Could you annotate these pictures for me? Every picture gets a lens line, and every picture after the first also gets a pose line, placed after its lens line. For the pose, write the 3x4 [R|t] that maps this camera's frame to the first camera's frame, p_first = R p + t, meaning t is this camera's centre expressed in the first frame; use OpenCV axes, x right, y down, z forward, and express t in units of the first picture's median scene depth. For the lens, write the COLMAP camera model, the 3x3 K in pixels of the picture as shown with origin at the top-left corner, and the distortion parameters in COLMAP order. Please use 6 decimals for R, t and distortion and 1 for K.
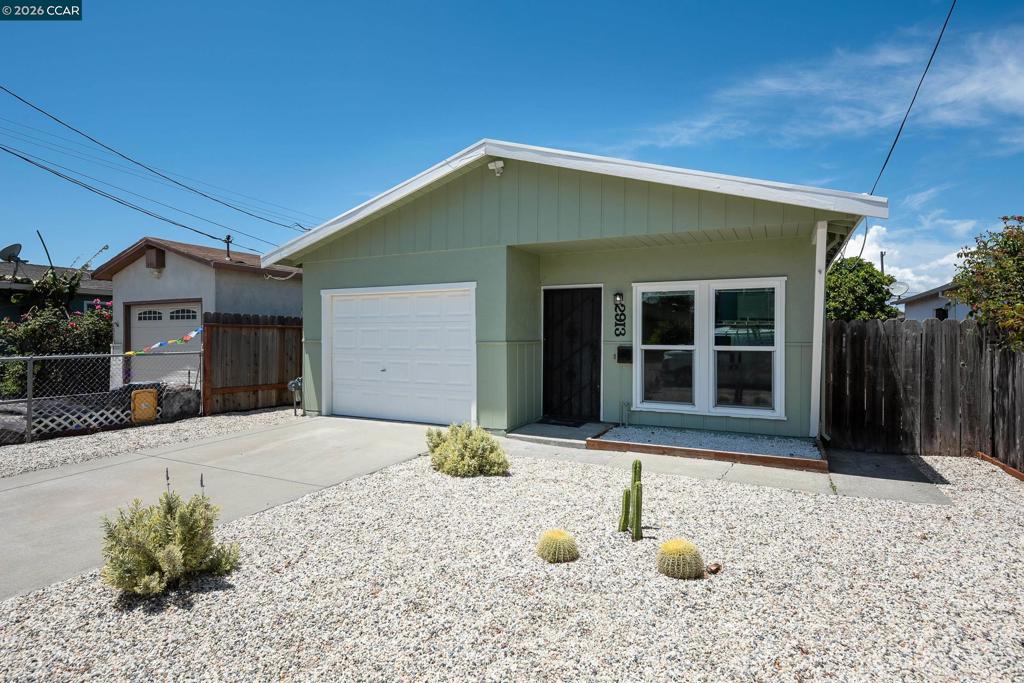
lens RADIAL K [[540.1, 0, 506.9], [0, 540.1, 334.8], [0, 0, 1]] dist [-0.004769, -0.002370]
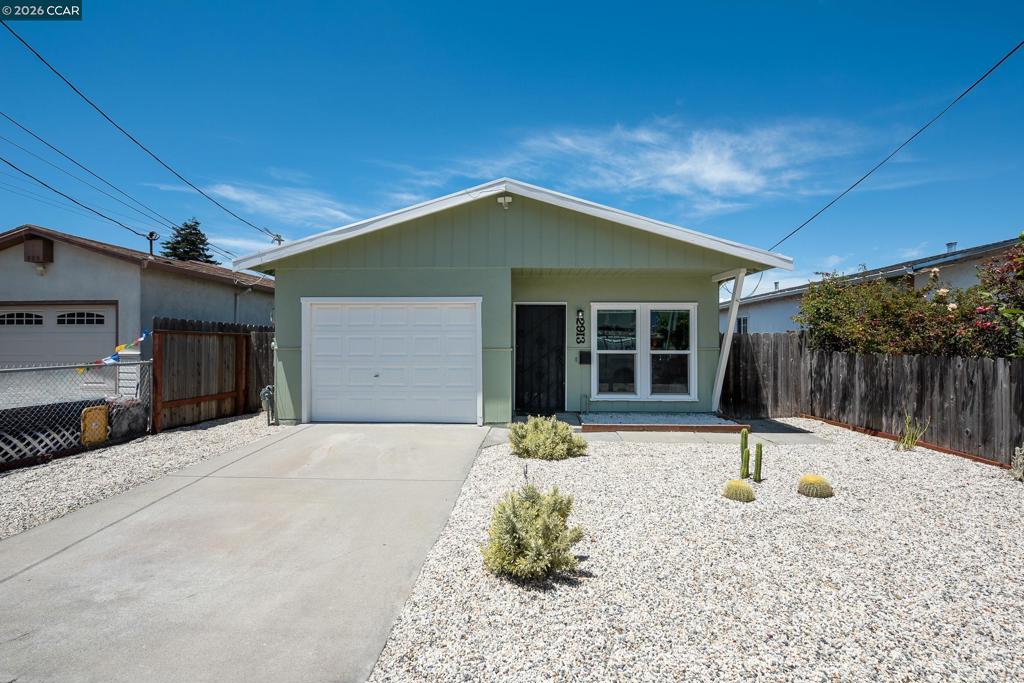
lens RADIAL K [[479.3, 0, 516.2], [0, 479.3, 343.4], [0, 0, 1]] dist [-0.008187, -0.000684]
pose [[0.909614, -0.004070, 0.415434, -0.407105], [-0.001066, 0.999926, 0.012130, -0.011150], [-0.415453, -0.011476, 0.909542, 0.029363]]
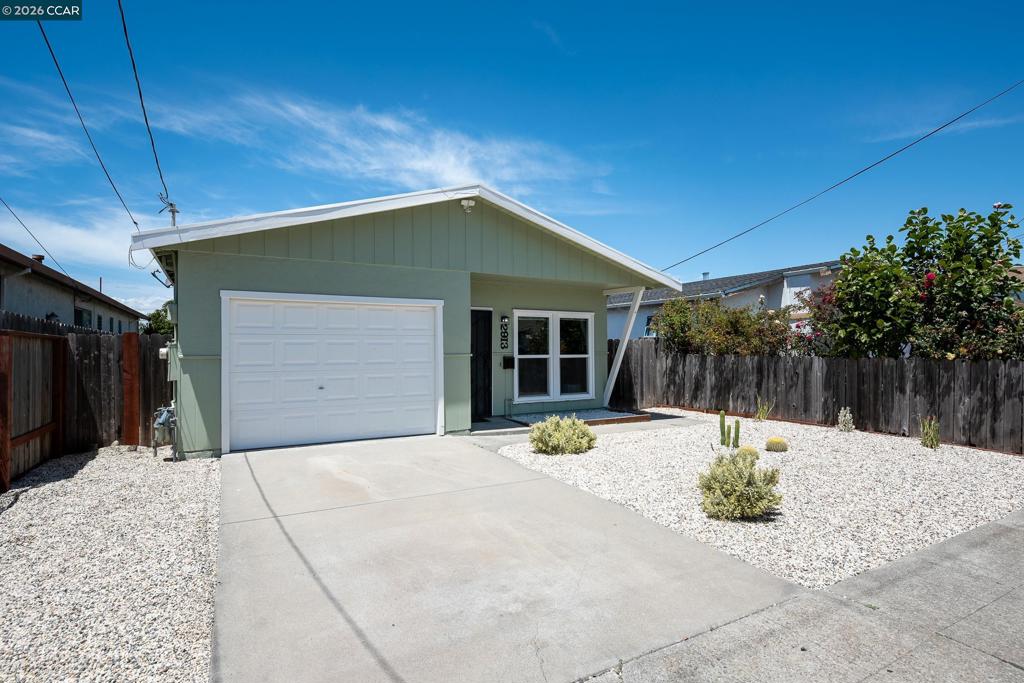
lens RADIAL K [[535.4, 0, 514.5], [0, 535.4, 345.2], [0, 0, 1]] dist [-0.002679, -0.000607]
pose [[0.549623, -0.001966, 0.835410, -0.877048], [-0.001966, 0.999991, 0.003647, -0.010683], [-0.835410, -0.003647, 0.549615, 0.266096]]
